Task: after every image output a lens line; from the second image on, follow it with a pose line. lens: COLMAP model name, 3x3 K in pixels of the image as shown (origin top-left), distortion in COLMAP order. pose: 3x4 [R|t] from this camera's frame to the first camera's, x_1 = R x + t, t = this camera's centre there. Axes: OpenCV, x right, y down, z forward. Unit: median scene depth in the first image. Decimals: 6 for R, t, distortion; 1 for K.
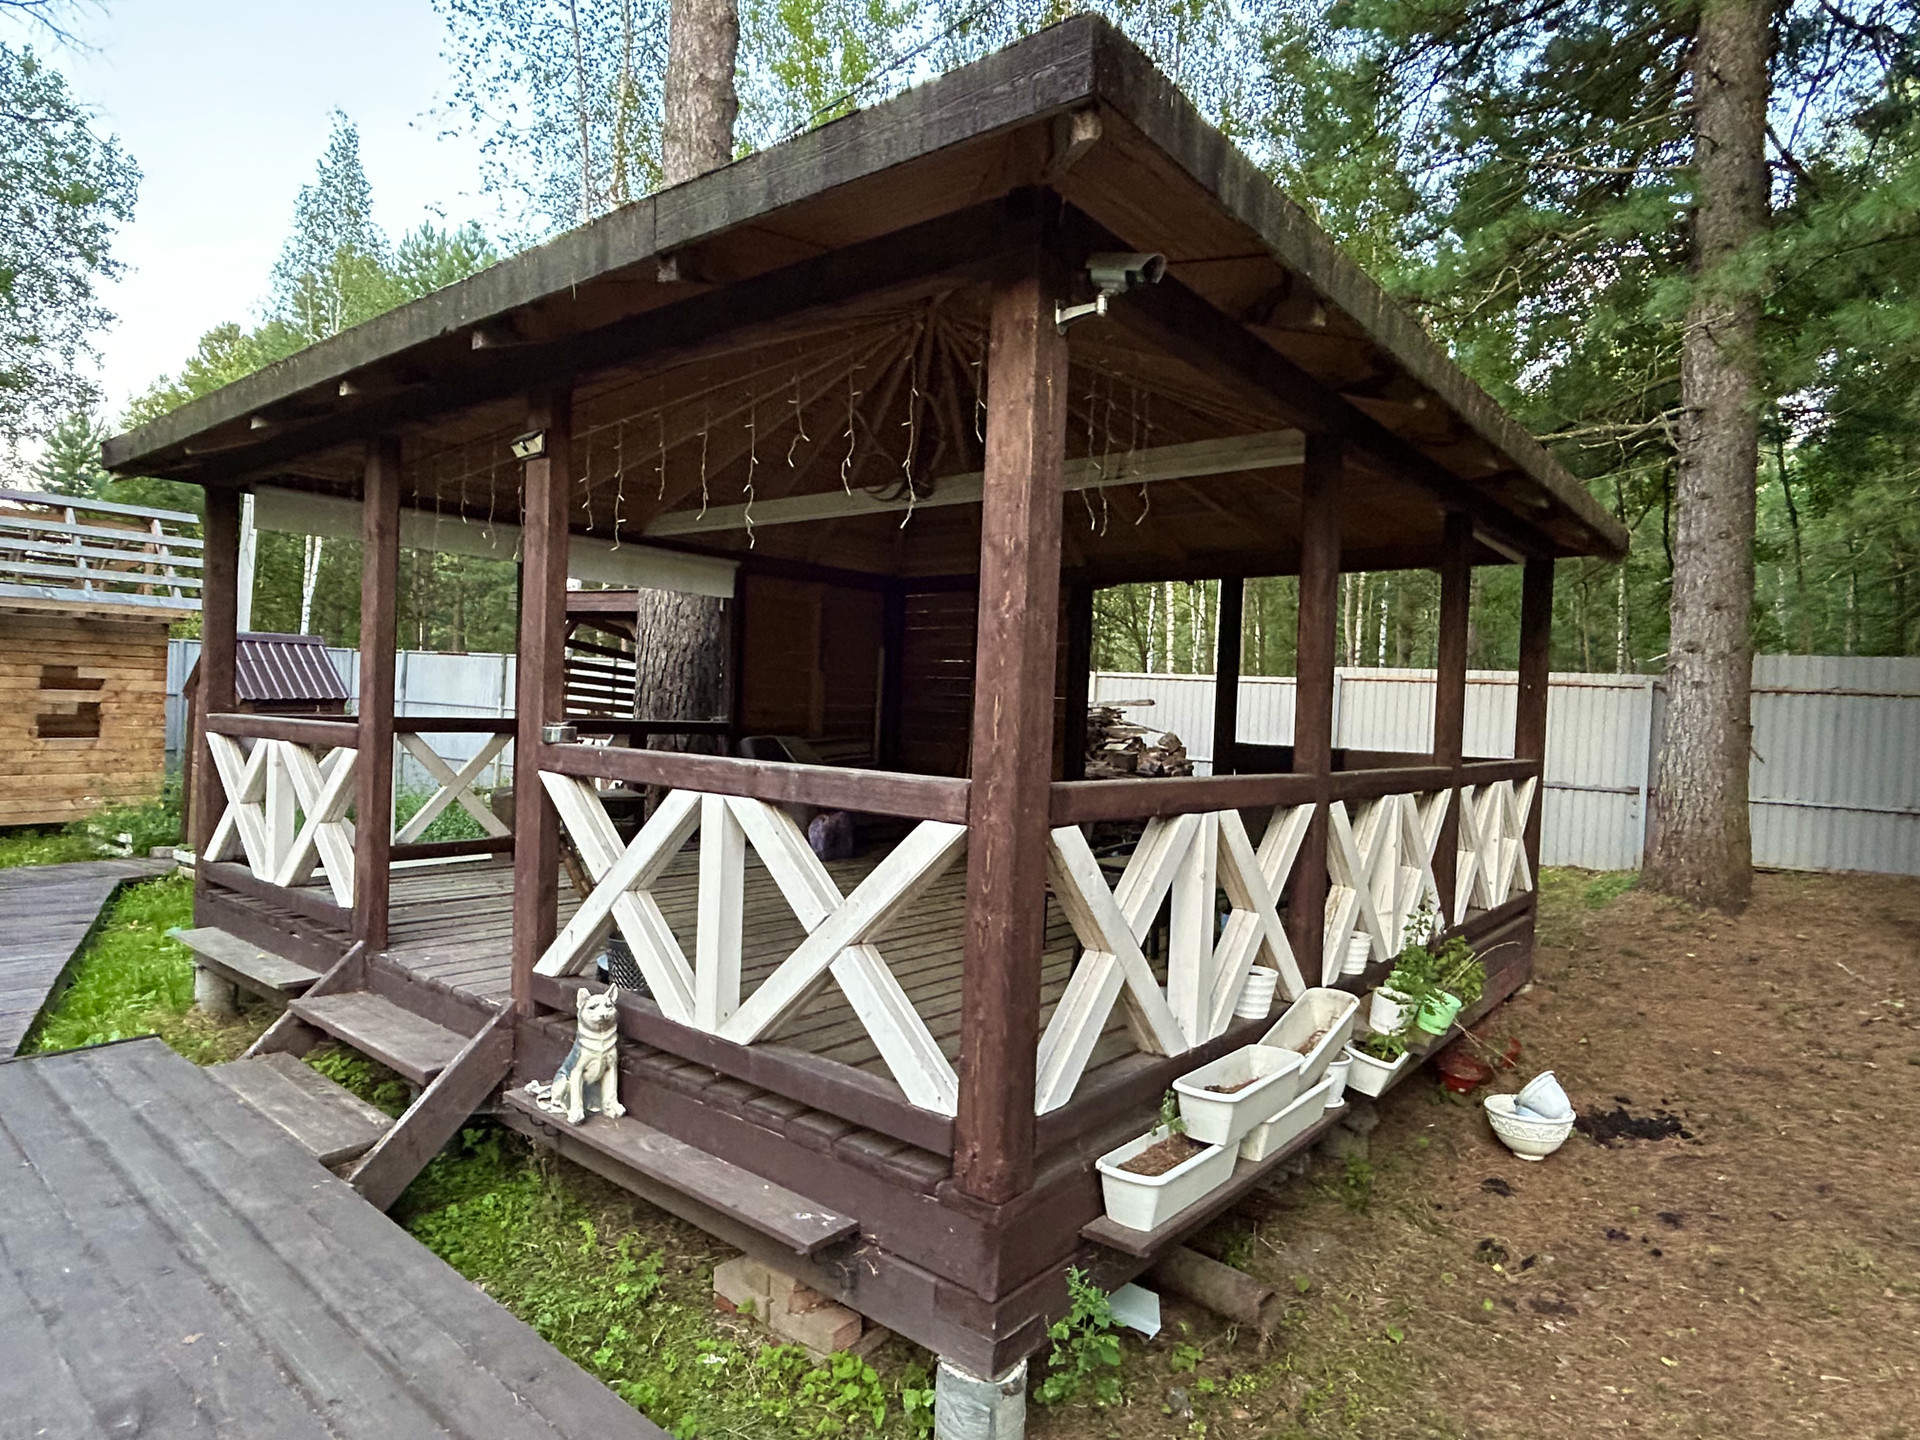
lens RADIAL K [[1102.7, 0, 960.0], [0, 1102.7, 720.0], [0, 0, 1]] dist [0.000015, 0.002142]
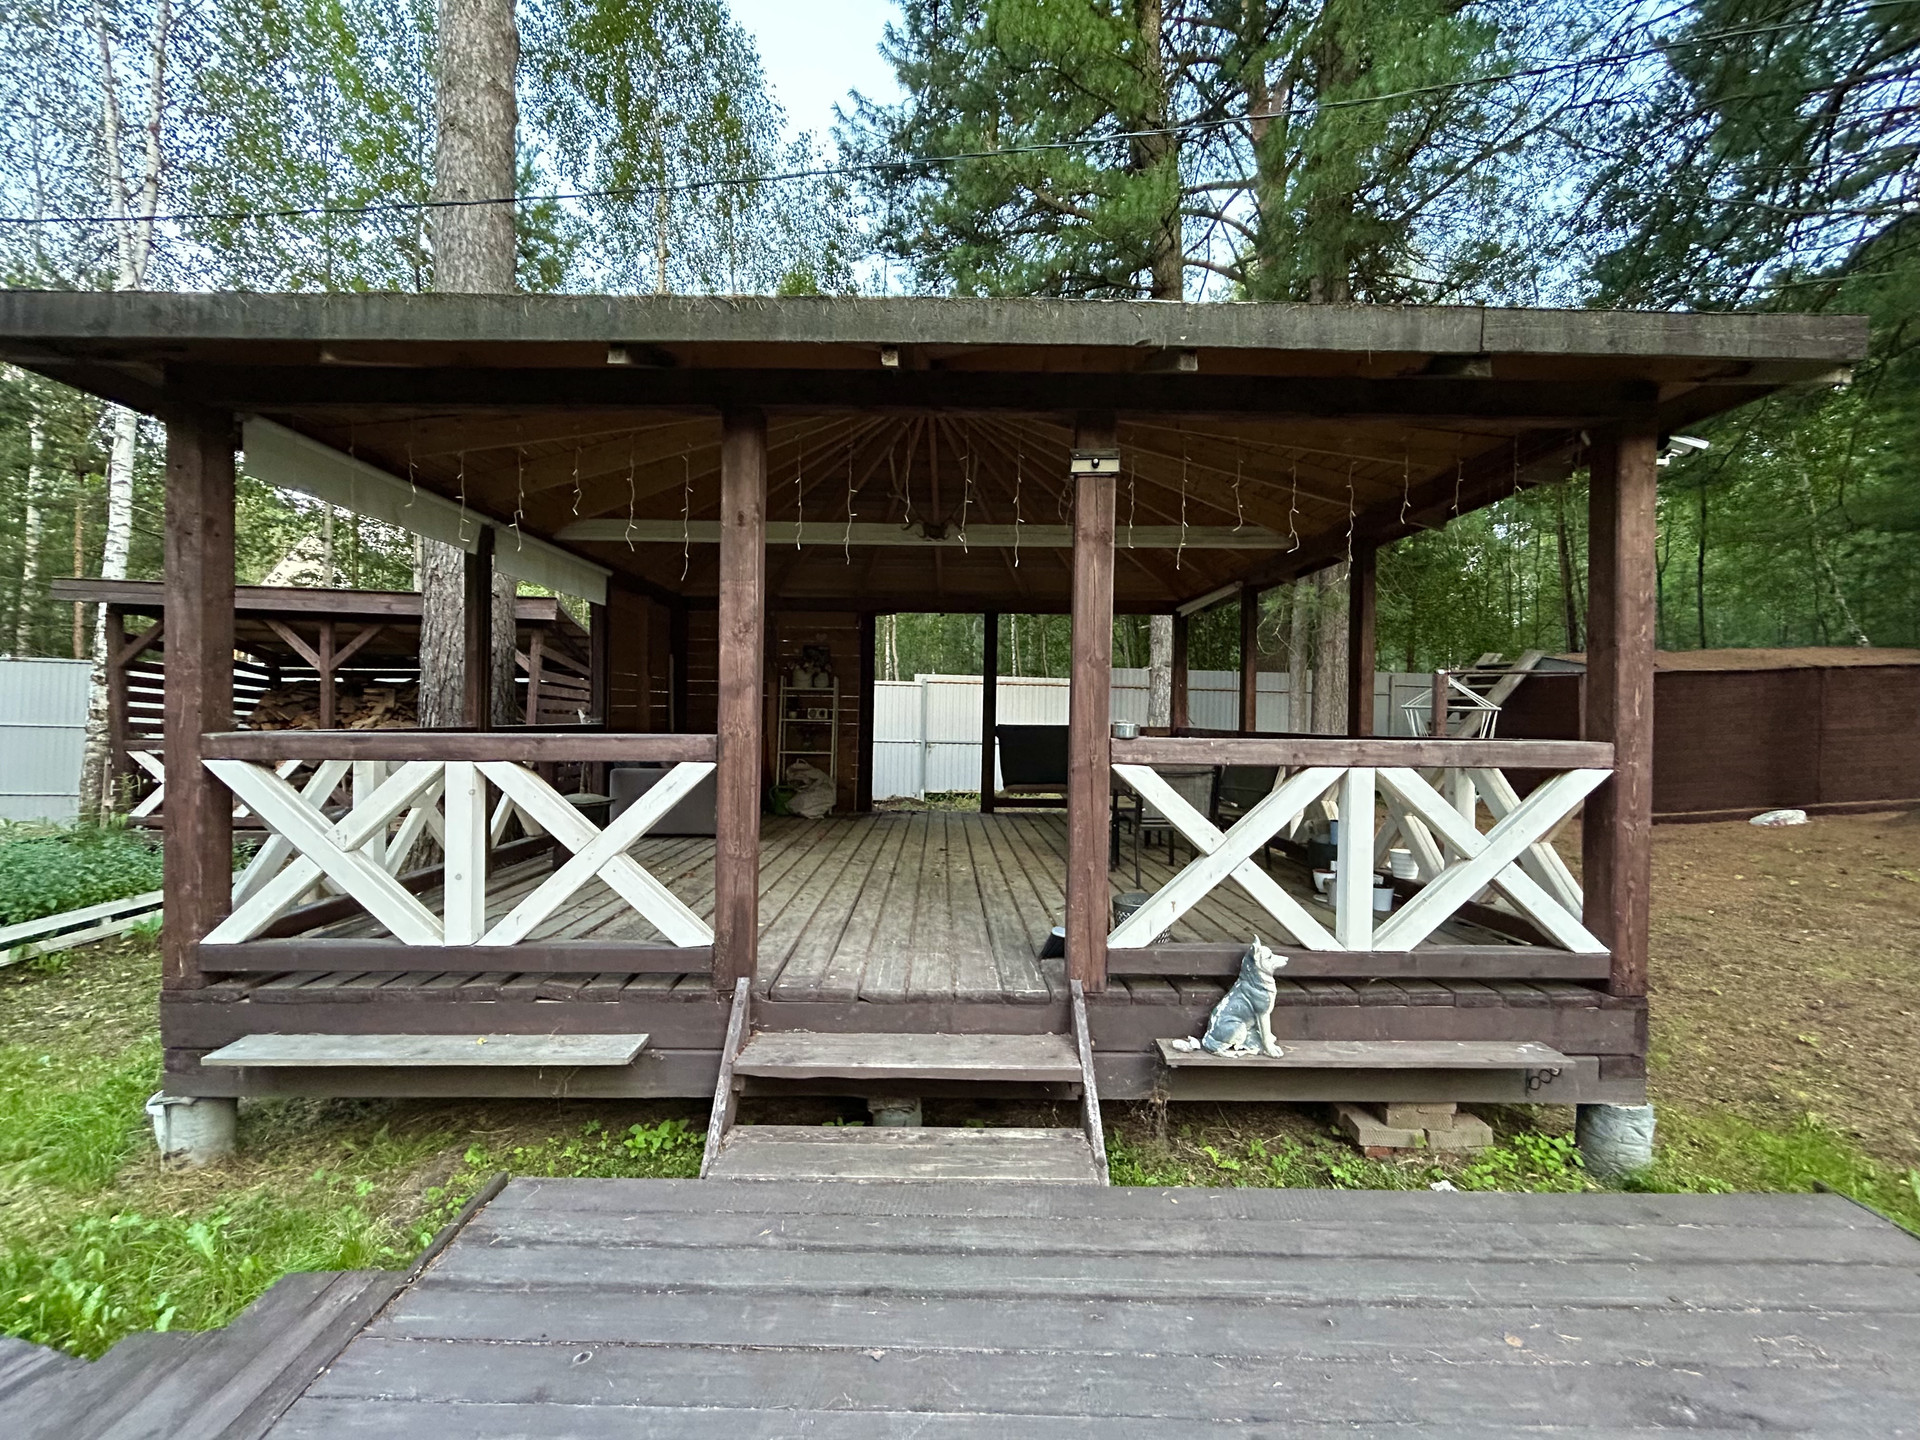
lens RADIAL K [[769.3, 0, 955.8], [0, 769.3, 723.3], [0, 0, 1]] dist [-0.000310, -0.000241]
pose [[0.770387, -0.038543, 0.636411, -0.991136], [0.029406, 0.999257, 0.024922, -0.019480], [-0.636898, -0.000486, 0.770948, 0.516476]]
